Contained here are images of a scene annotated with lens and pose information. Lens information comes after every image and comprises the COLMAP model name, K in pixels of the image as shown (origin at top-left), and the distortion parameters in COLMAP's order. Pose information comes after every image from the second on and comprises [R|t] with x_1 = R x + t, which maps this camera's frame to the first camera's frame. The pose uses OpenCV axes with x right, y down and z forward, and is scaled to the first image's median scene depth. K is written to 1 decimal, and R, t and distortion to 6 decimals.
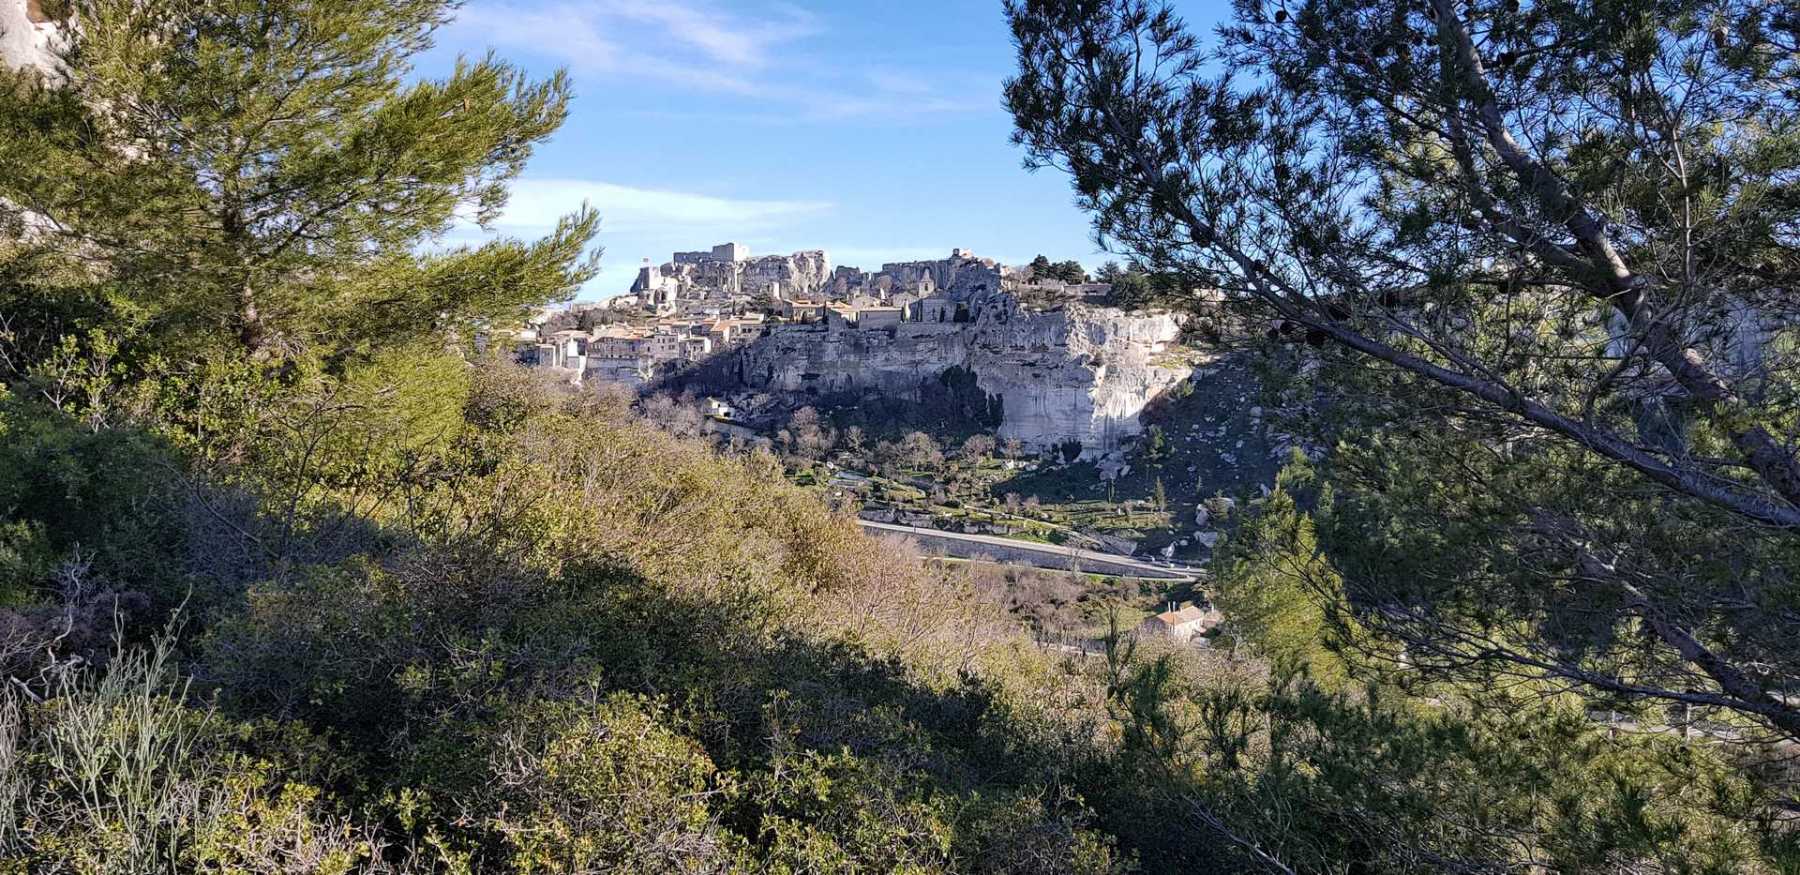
lens RADIAL K [[1411.0, 0, 900.0], [0, 1411.0, 437.5], [0, 0, 1]] dist [0.056790, -0.232264]
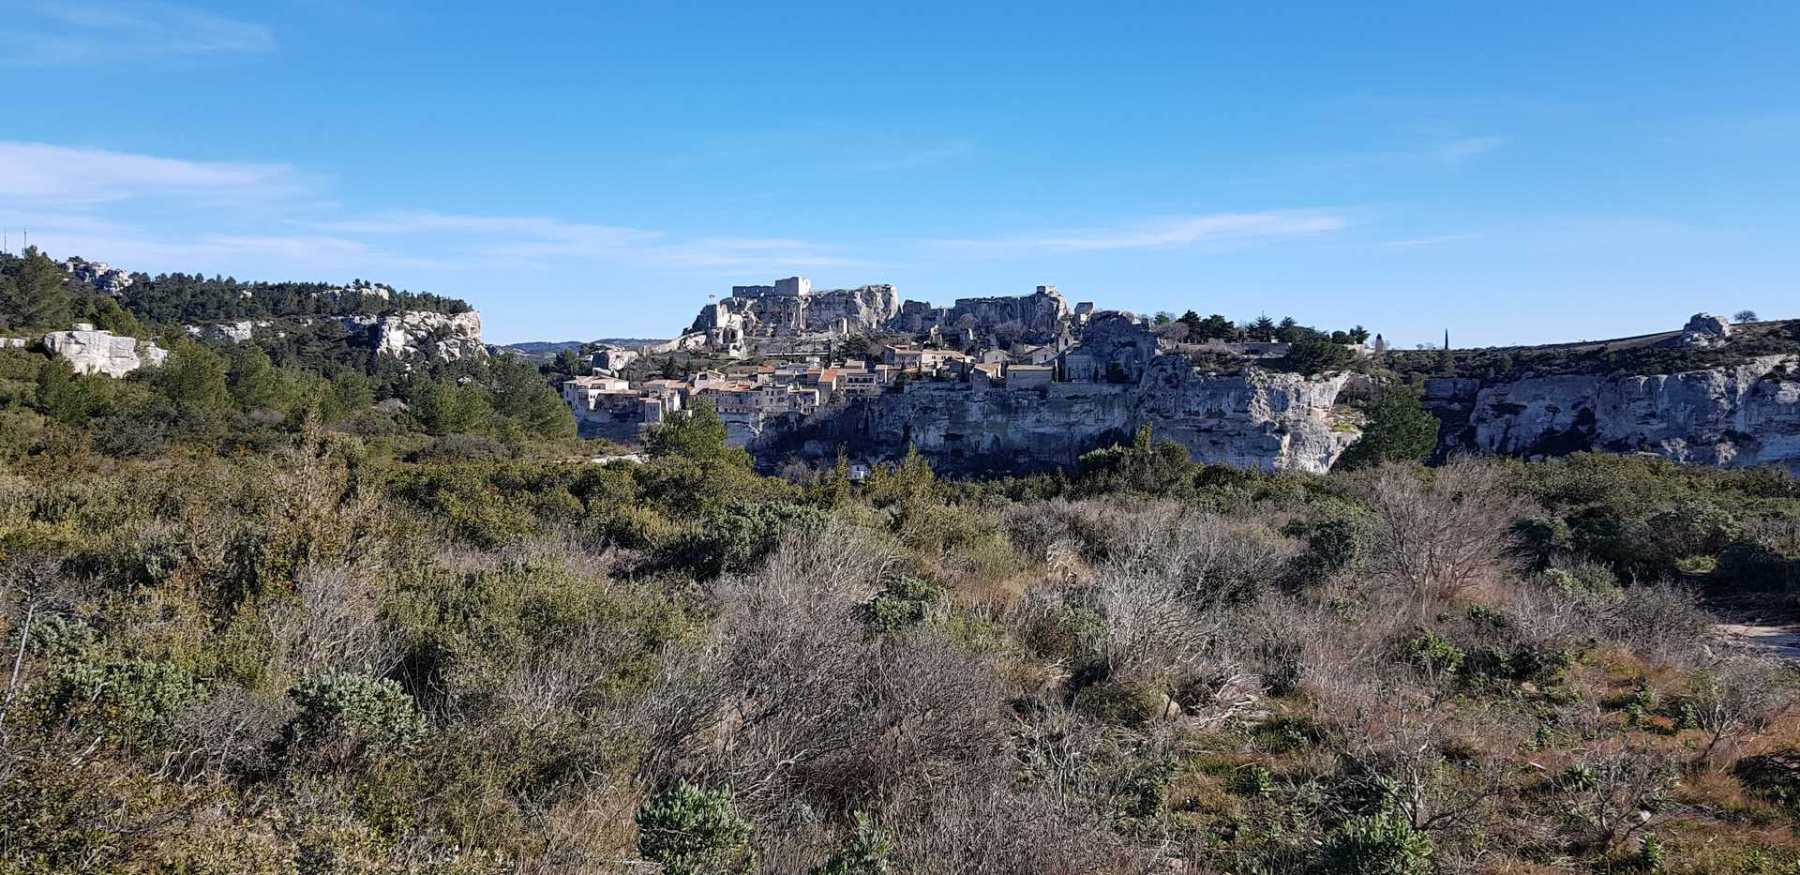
lens RADIAL K [[1411.0, 0, 900.0], [0, 1411.0, 437.5], [0, 0, 1]] dist [0.056790, -0.232264]
pose [[0.997250, -0.012163, 0.073104, -0.170306], [0.011286, 0.999859, 0.012397, -0.055459], [-0.073244, -0.011538, 0.997247, 0.041990]]
